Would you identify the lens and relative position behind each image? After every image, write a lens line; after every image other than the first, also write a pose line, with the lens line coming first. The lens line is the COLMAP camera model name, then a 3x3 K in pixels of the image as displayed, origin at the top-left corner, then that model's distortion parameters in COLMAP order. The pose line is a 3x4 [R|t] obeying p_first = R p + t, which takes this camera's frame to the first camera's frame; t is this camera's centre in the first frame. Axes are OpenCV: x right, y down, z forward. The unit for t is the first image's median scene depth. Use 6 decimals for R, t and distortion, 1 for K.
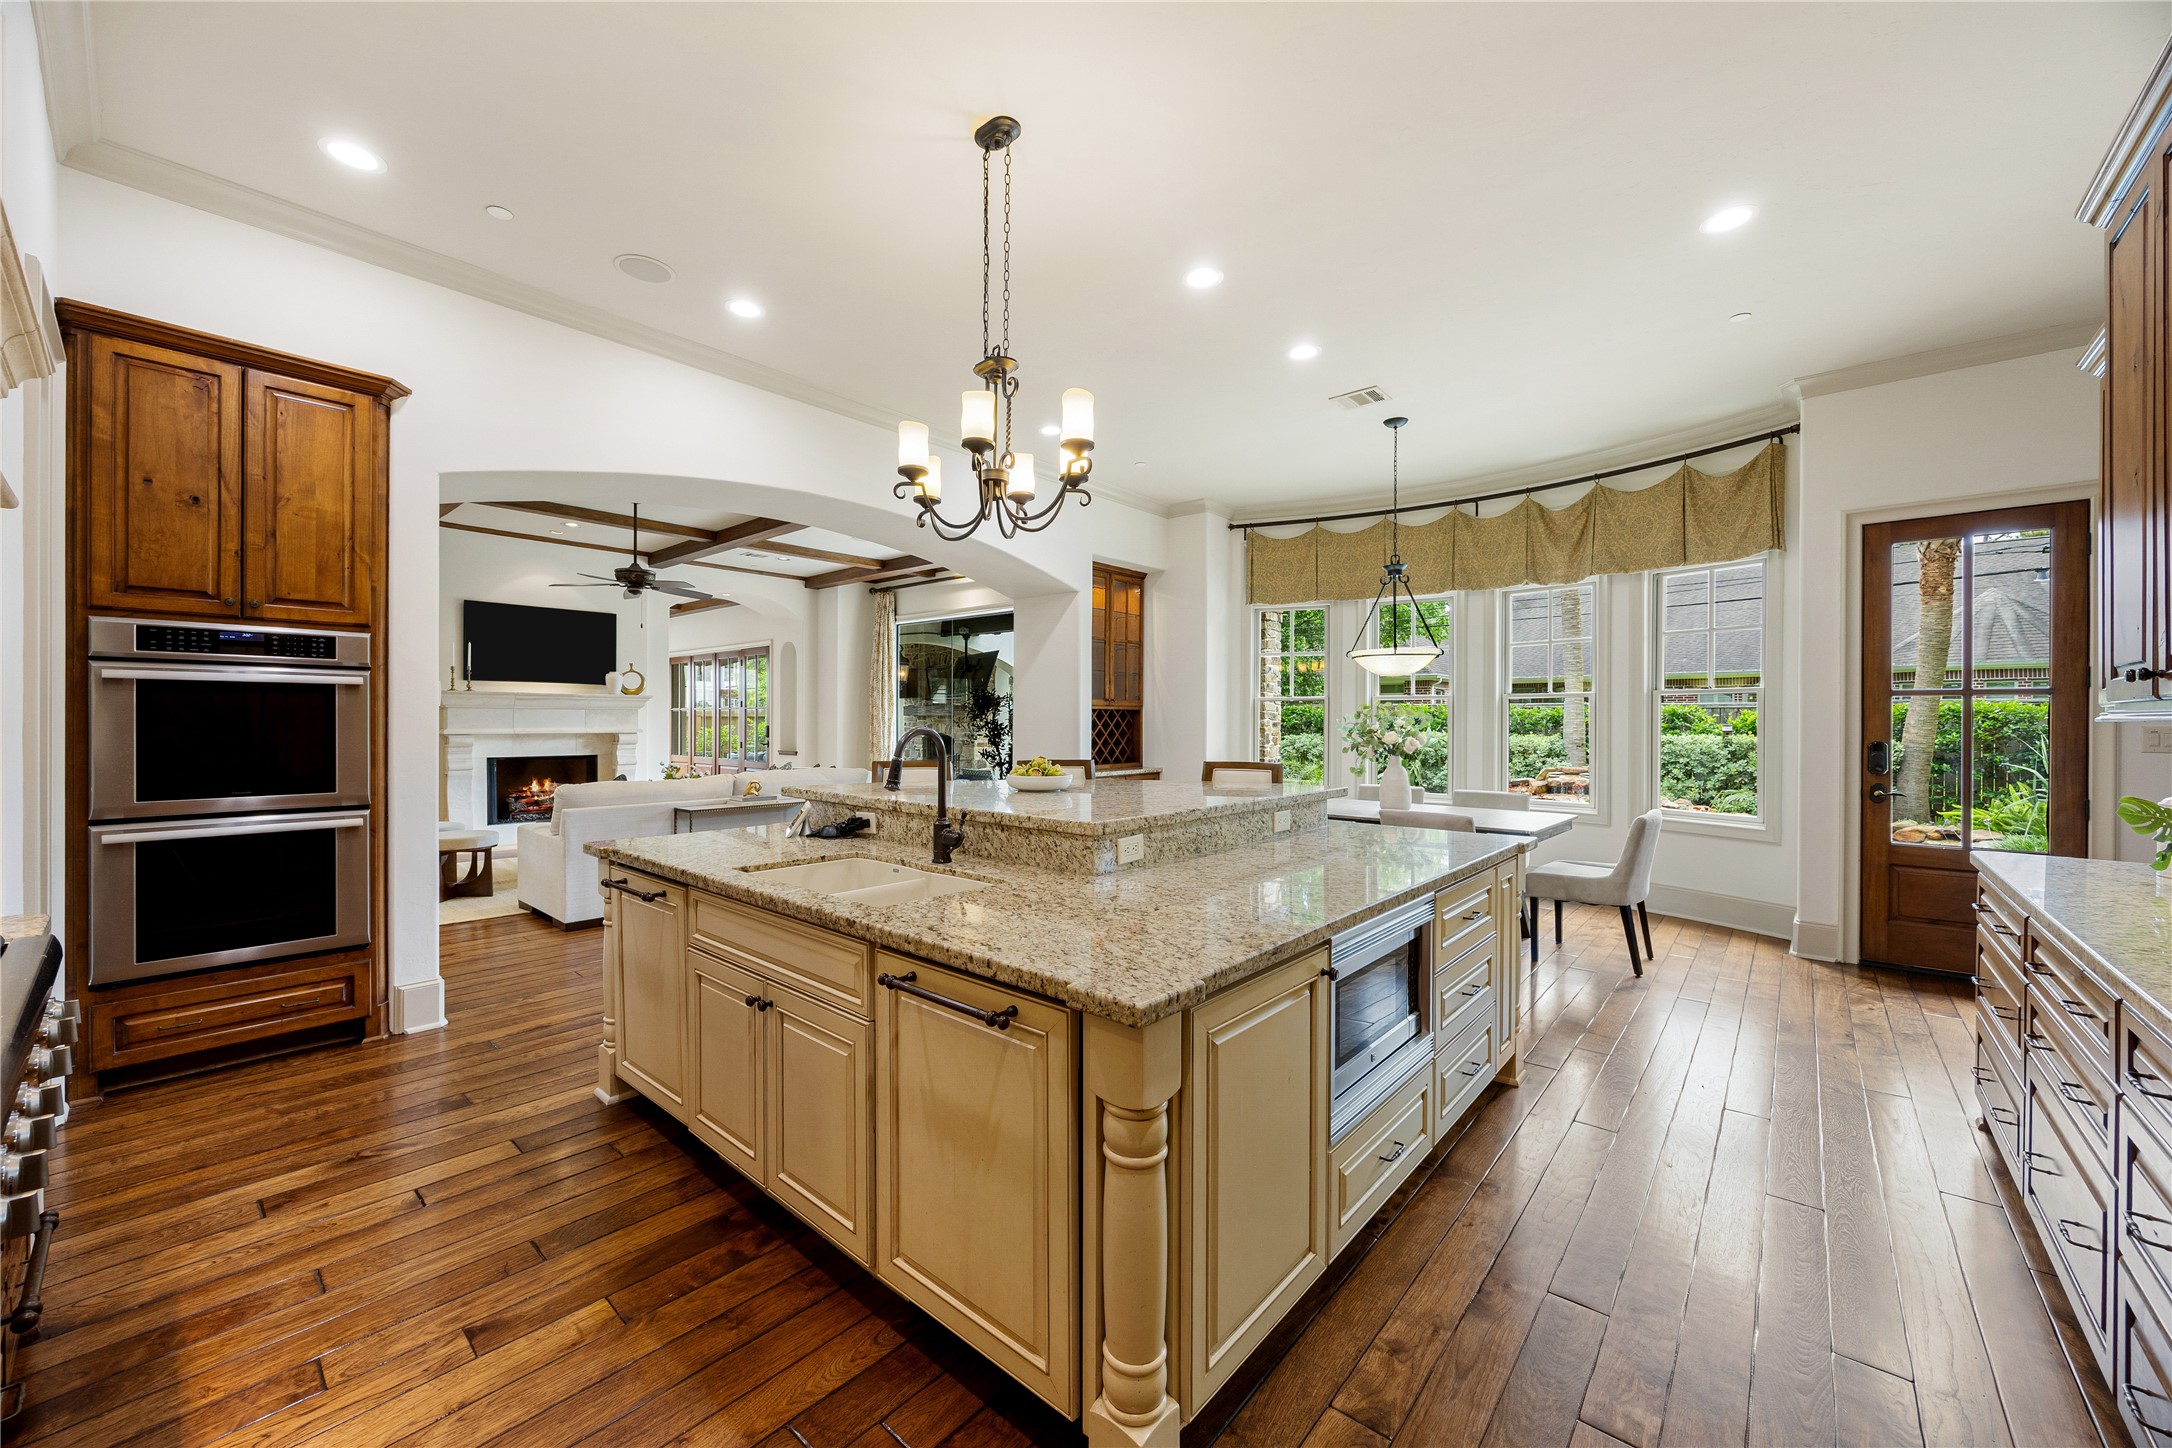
lens RADIAL K [[826.2, 0, 1093.9], [0, 826.2, 730.7], [0, 0, 1]] dist [-0.010067, -0.000013]
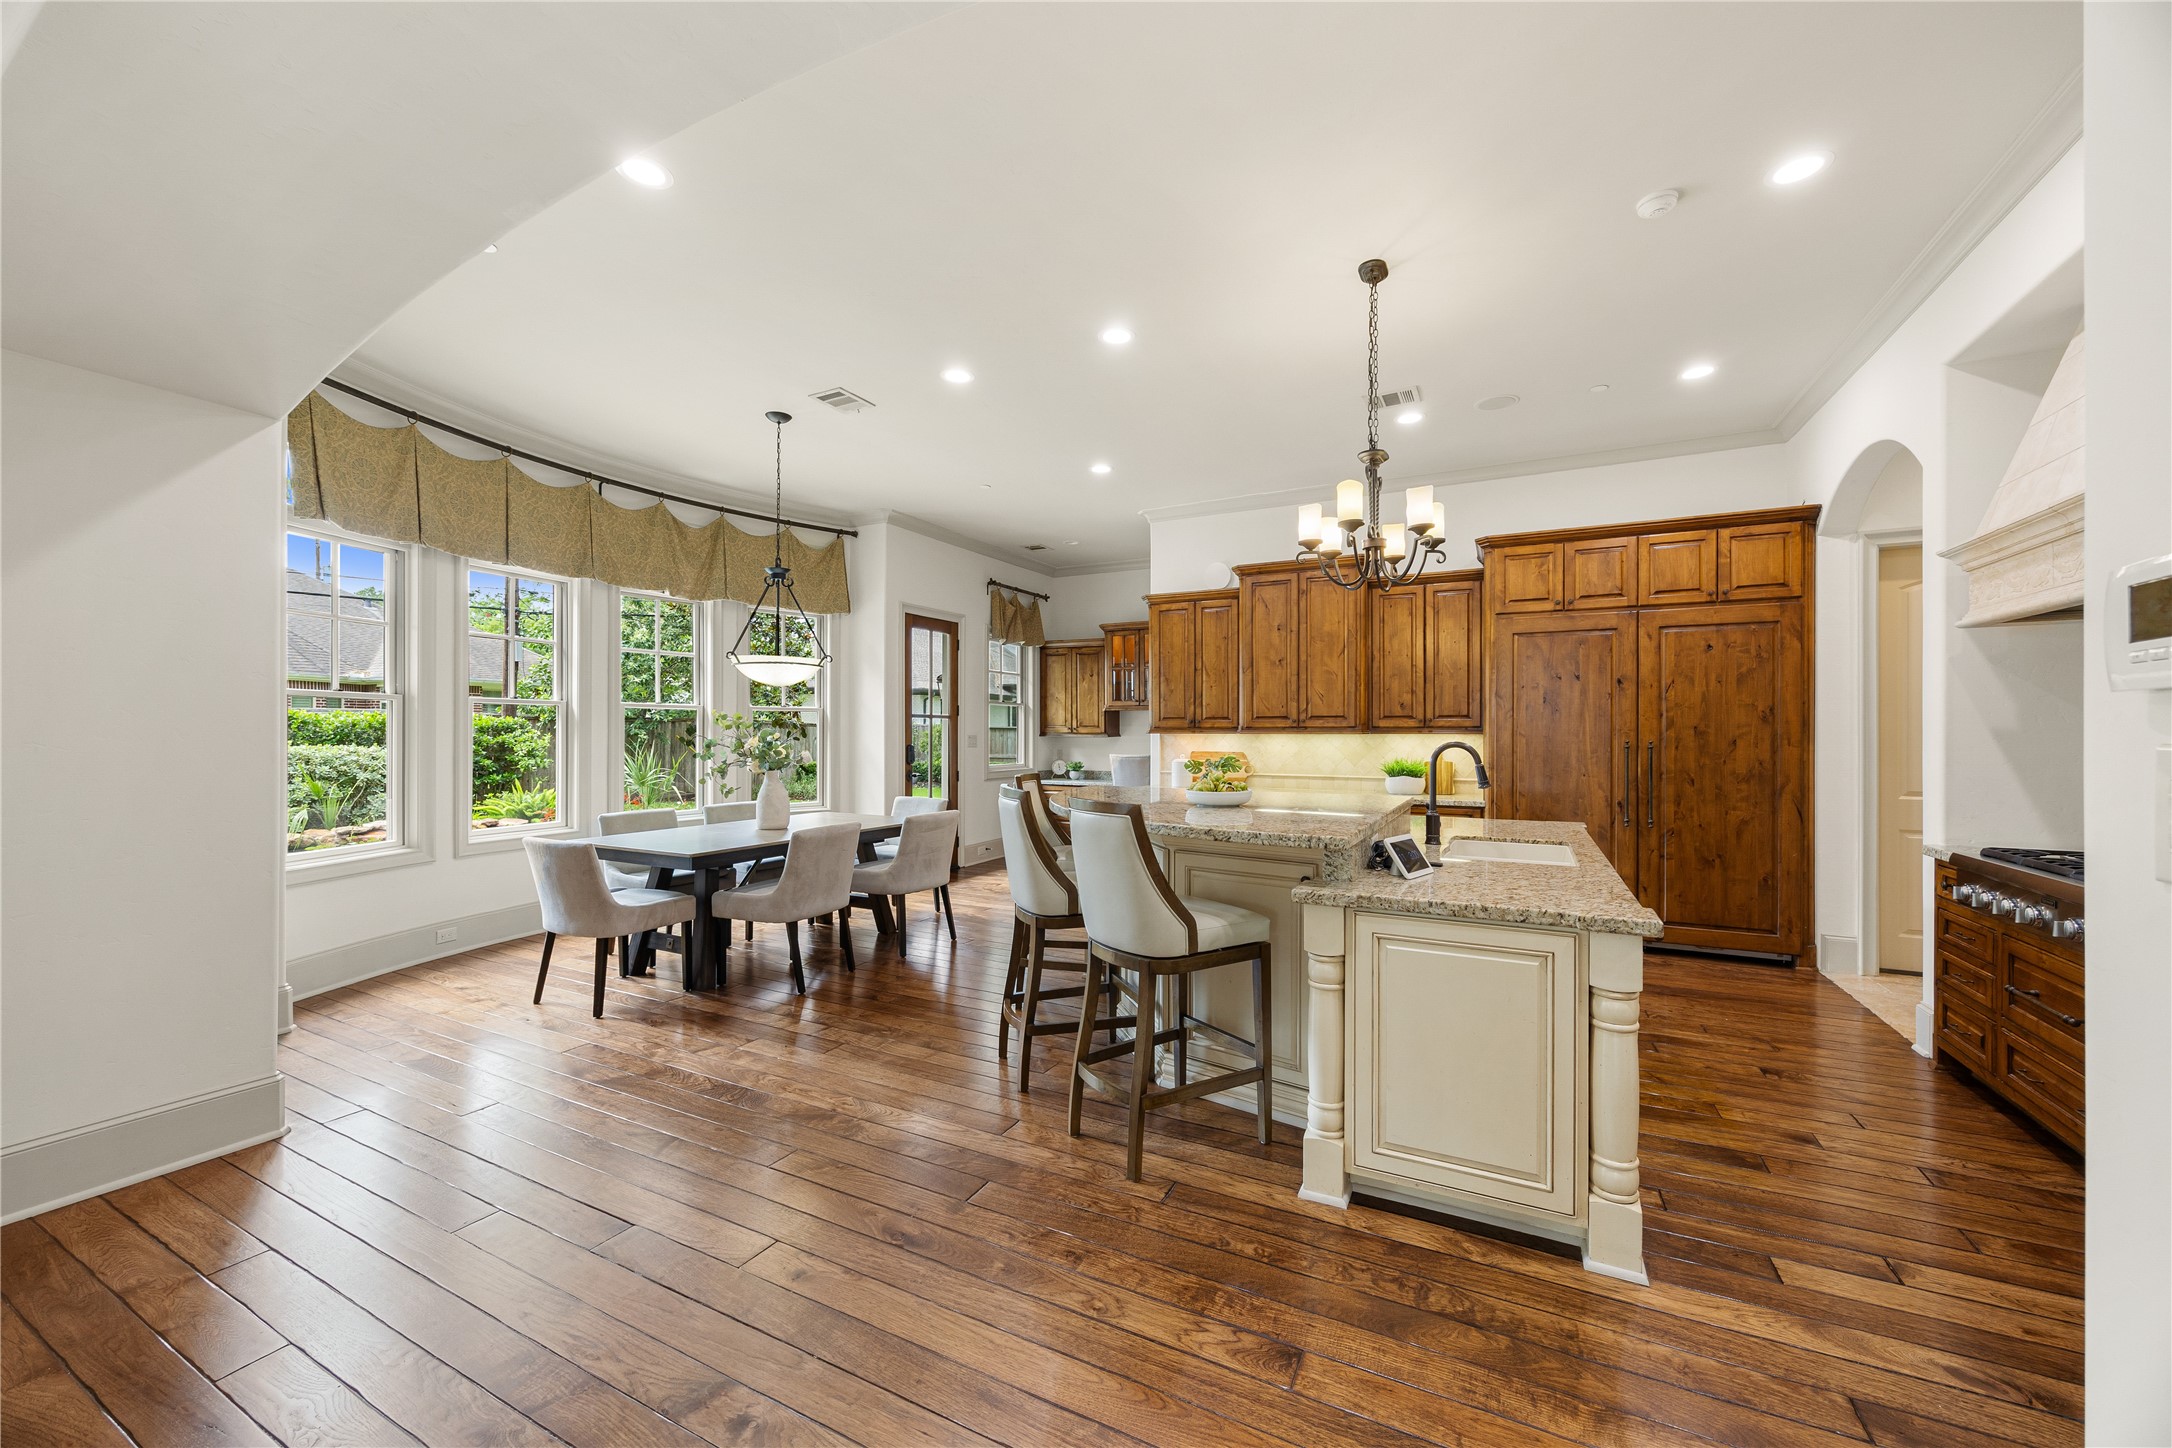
lens RADIAL K [[826.2, 0, 1093.9], [0, 826.2, 730.7], [0, 0, 1]] dist [-0.010067, -0.000013]
pose [[-0.242222, -0.000965, 0.970220, -1.053712], [0.007171, 0.999970, 0.002785, -0.026162], [-0.970194, 0.007632, -0.242208, 1.467698]]
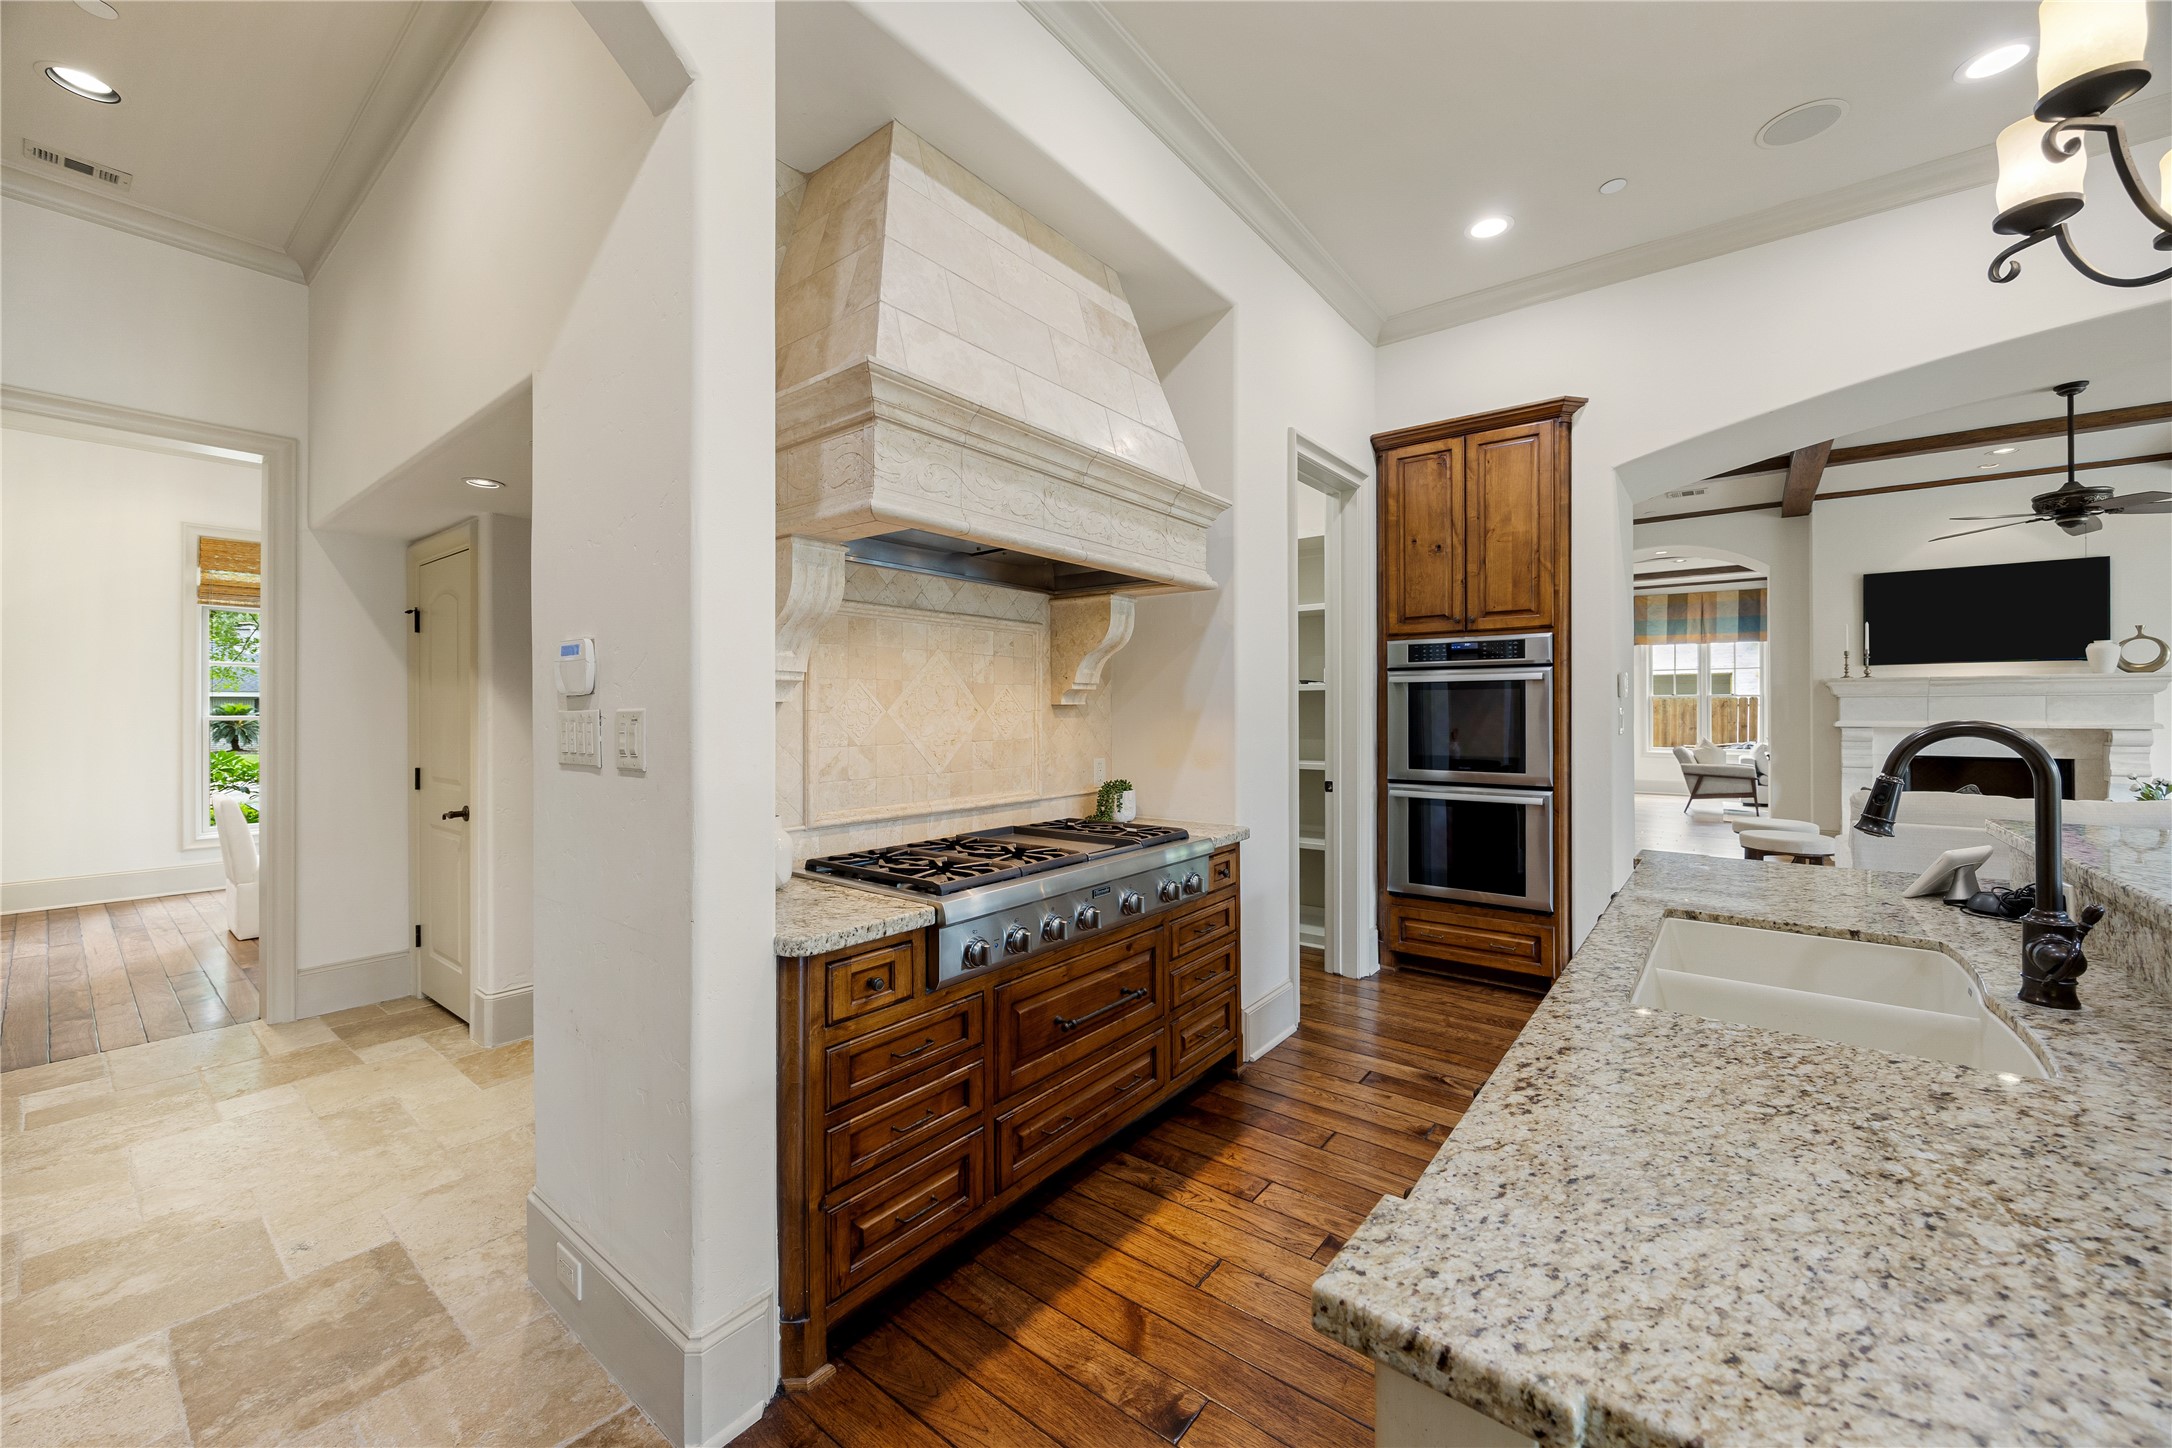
lens RADIAL K [[827.4, 0, 1085.4], [0, 827.4, 717.1], [0, 0, 1]] dist [0.000219, -0.000087]
pose [[0.043365, 0.004266, -0.999050, 0.215530], [-0.010335, 0.999939, 0.003822, -0.002843], [0.999006, 0.010160, 0.043406, 0.330509]]
